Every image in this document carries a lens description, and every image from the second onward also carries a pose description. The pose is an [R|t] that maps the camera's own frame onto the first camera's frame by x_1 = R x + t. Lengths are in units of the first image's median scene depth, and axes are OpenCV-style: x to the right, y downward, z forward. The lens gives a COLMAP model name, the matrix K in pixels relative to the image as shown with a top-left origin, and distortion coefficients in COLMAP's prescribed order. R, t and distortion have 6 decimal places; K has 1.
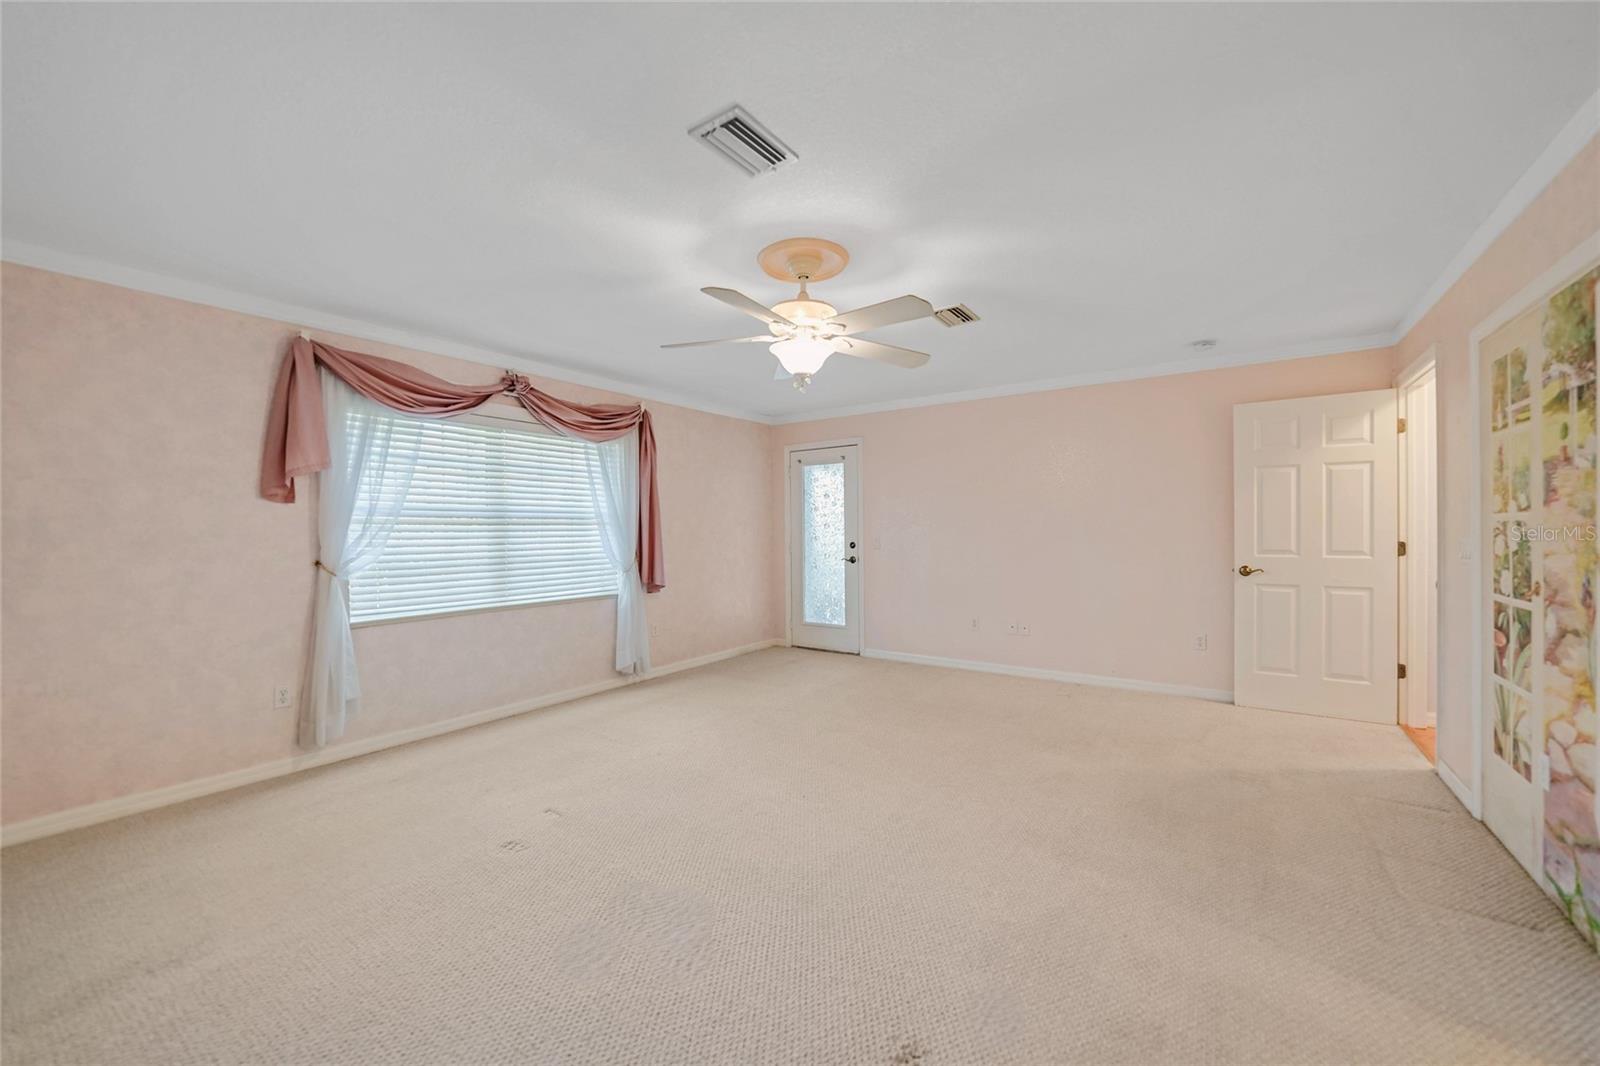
lens RADIAL K [[584.3, 0, 791.2], [0, 584.3, 533.8], [0, 0, 1]] dist [-0.014417, 0.001700]
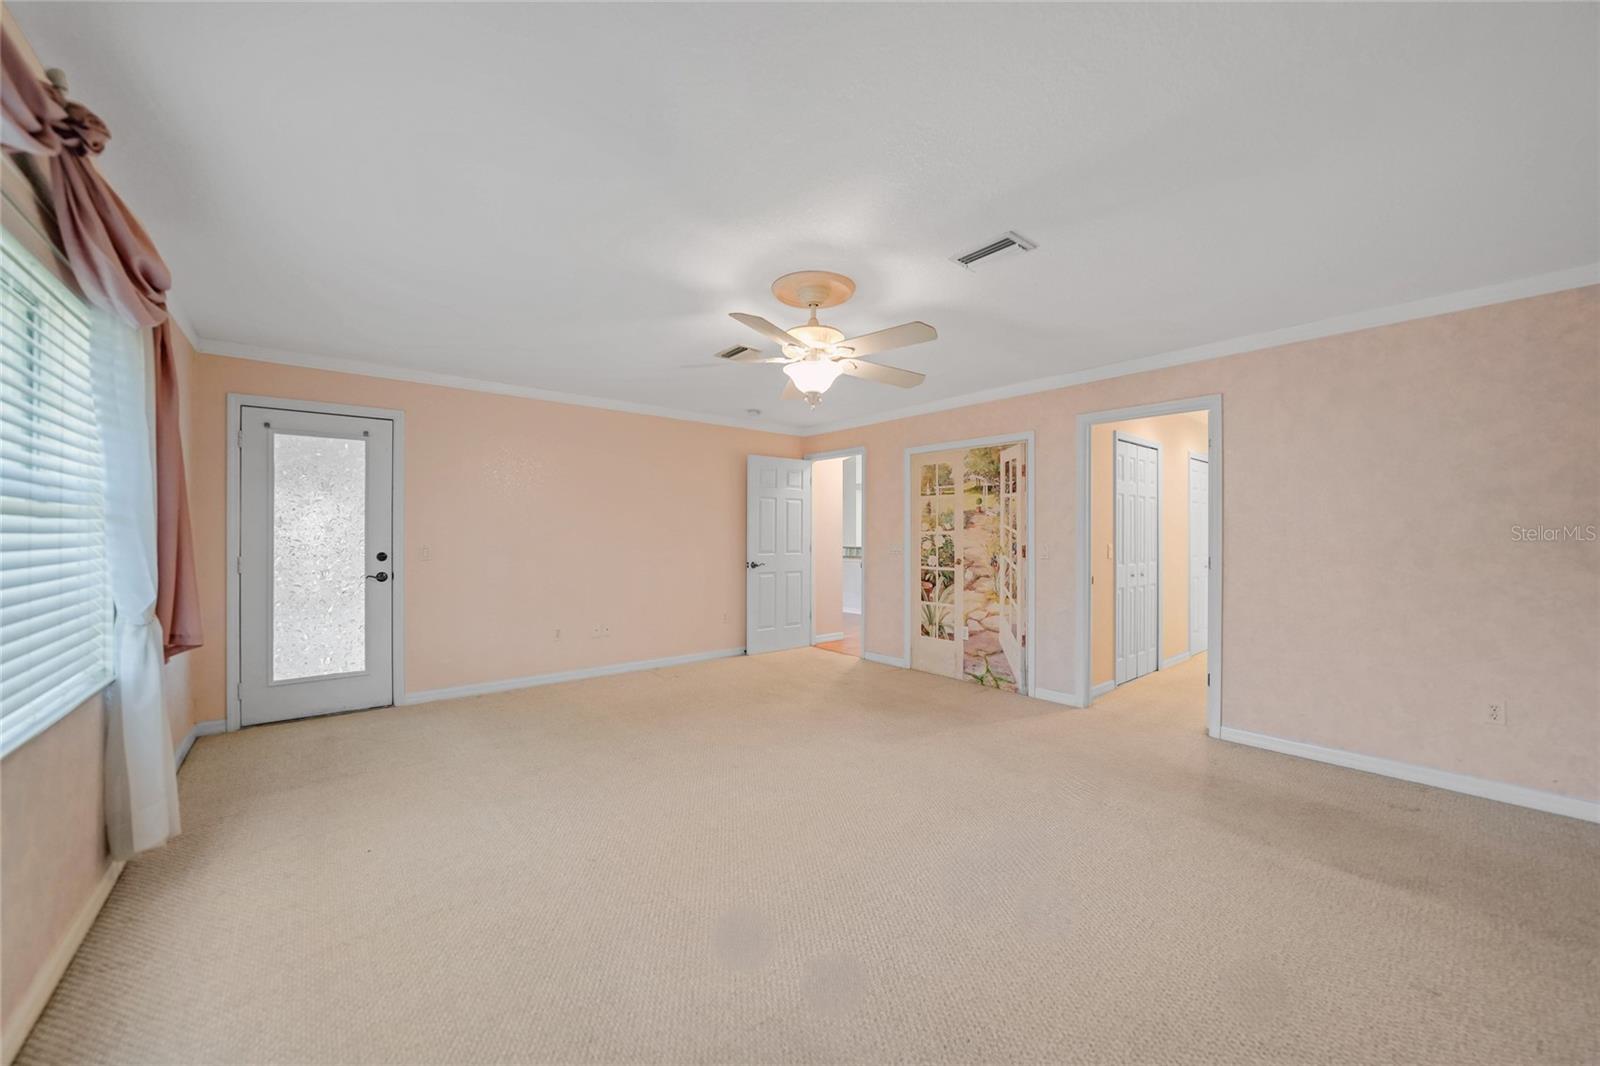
lens RADIAL K [[584.3, 0, 790.4], [0, 584.3, 536.2], [0, 0, 1]] dist [-0.014417, 0.001700]
pose [[0.293687, 0.006823, 0.955877, -1.210342], [0.001847, 0.999969, -0.007705, 0.001751], [-0.955900, 0.004028, 0.293665, 0.846388]]
